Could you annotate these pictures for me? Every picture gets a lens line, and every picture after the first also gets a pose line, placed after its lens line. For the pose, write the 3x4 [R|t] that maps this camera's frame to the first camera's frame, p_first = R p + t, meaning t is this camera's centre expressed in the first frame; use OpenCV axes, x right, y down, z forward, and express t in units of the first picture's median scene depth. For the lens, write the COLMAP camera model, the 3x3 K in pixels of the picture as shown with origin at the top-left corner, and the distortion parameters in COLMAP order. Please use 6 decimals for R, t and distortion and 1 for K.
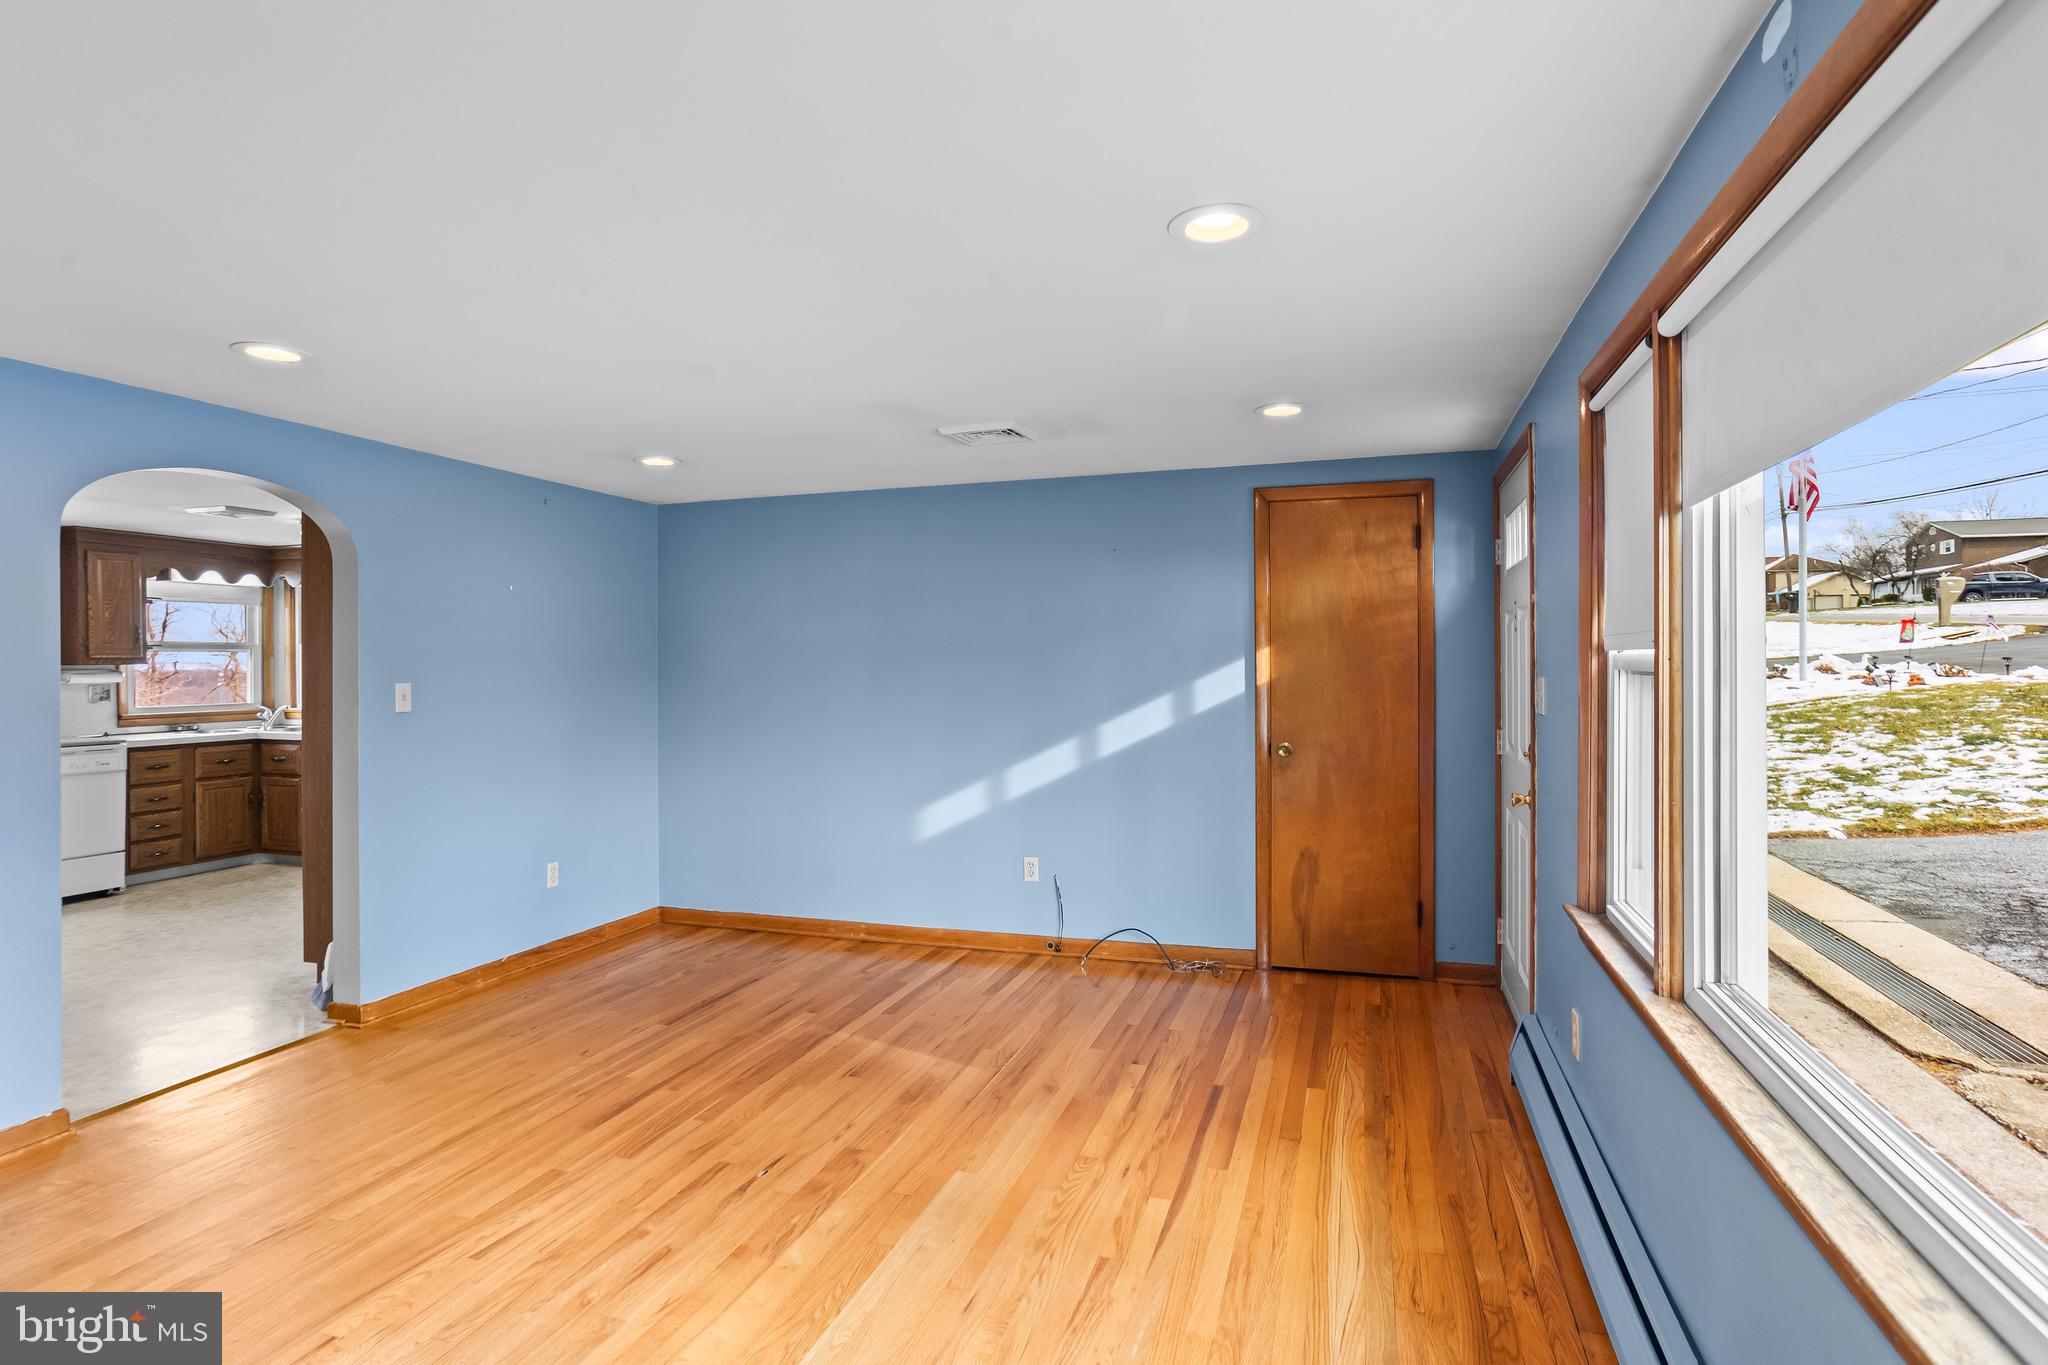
lens RADIAL K [[1169.7, 0, 1026.5], [0, 1169.7, 660.8], [0, 0, 1]] dist [-0.044517, 0.058627]
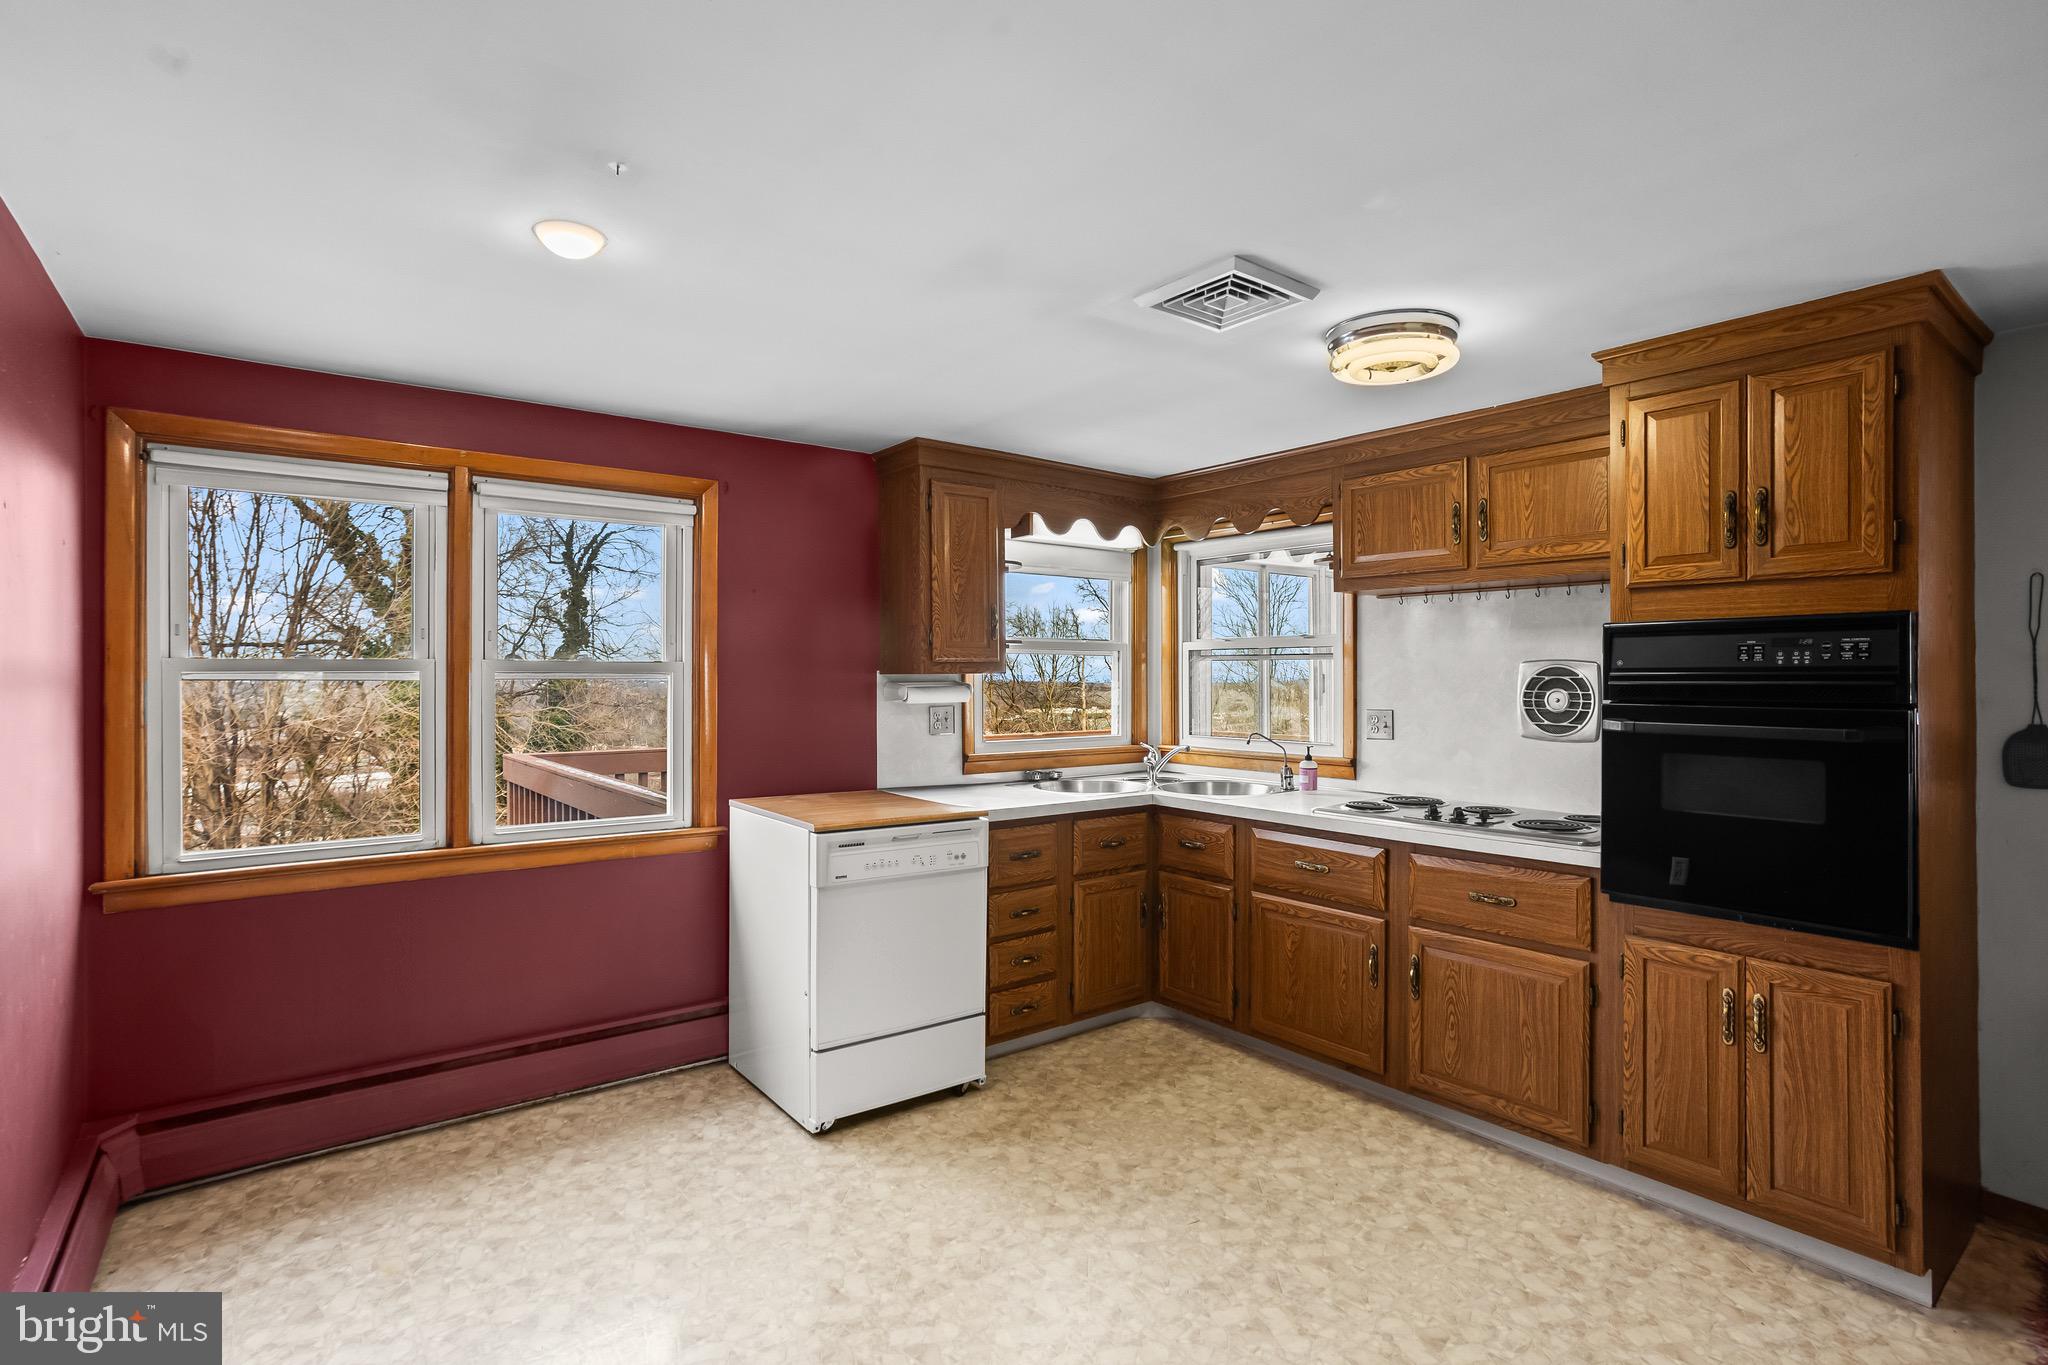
lens RADIAL K [[1014.5, 0, 998.9], [0, 1014.5, 675.1], [0, 0, 1]] dist [-0.058996, 0.038103]
pose [[0.840536, 0.006834, -0.541713, -0.478148], [-0.008173, 0.999967, -0.000065, 0.004155], [0.541695, 0.004482, 0.840563, 0.562546]]
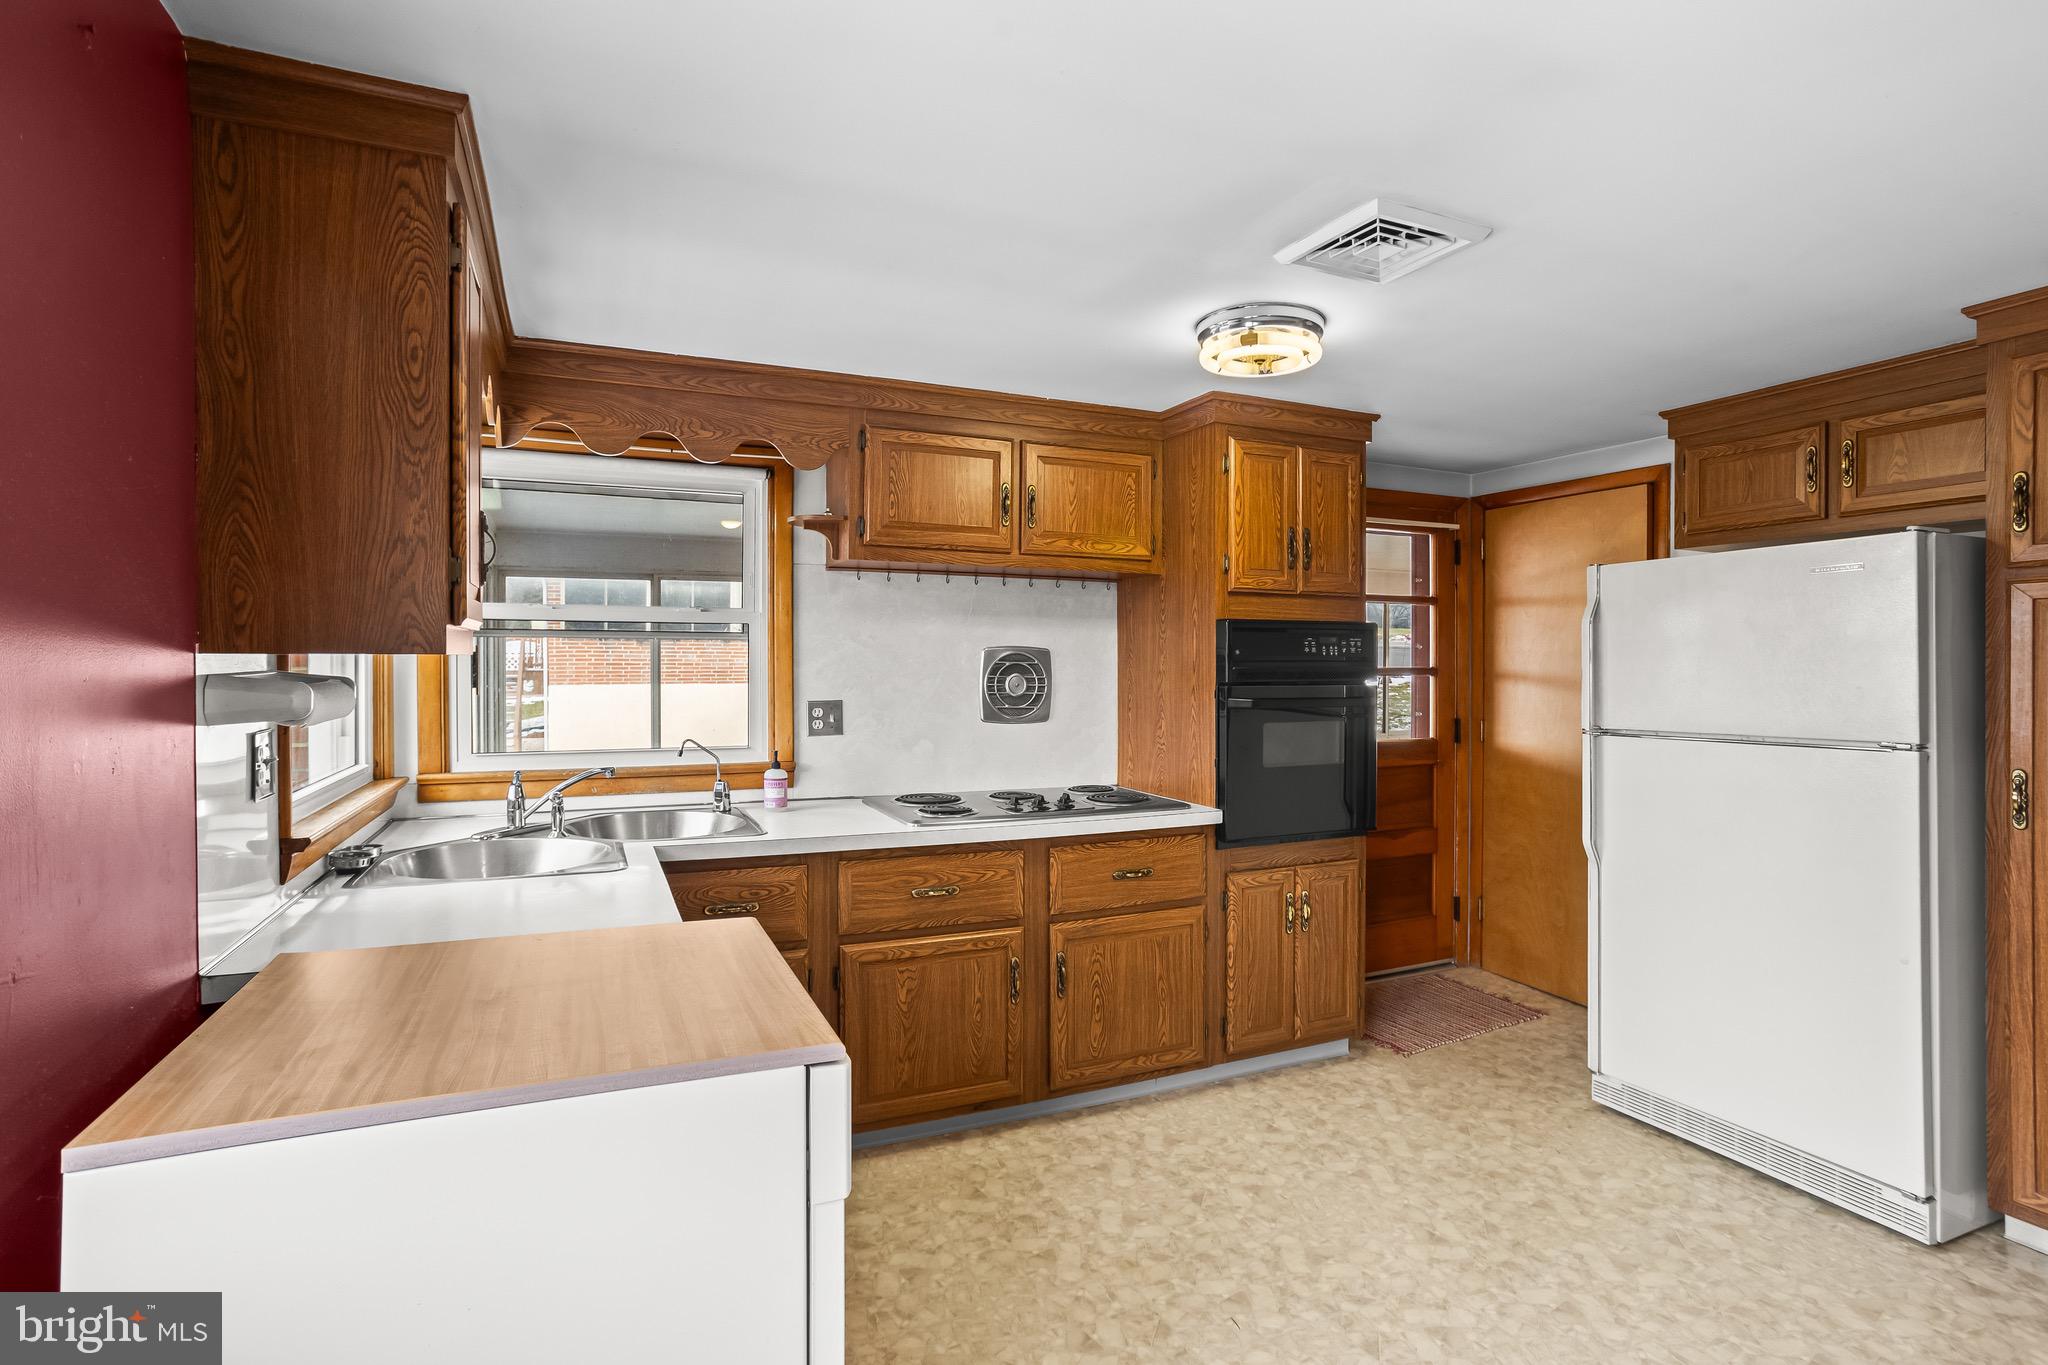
lens RADIAL K [[1014.5, 0, 998.9], [0, 1014.5, 675.1], [0, 0, 1]] dist [-0.058996, 0.038103]
pose [[0.707193, 0.000564, 0.707021, -0.840790], [-0.006951, 0.999957, 0.006154, 0.005787], [-0.706987, -0.009266, 0.707166, 0.730968]]
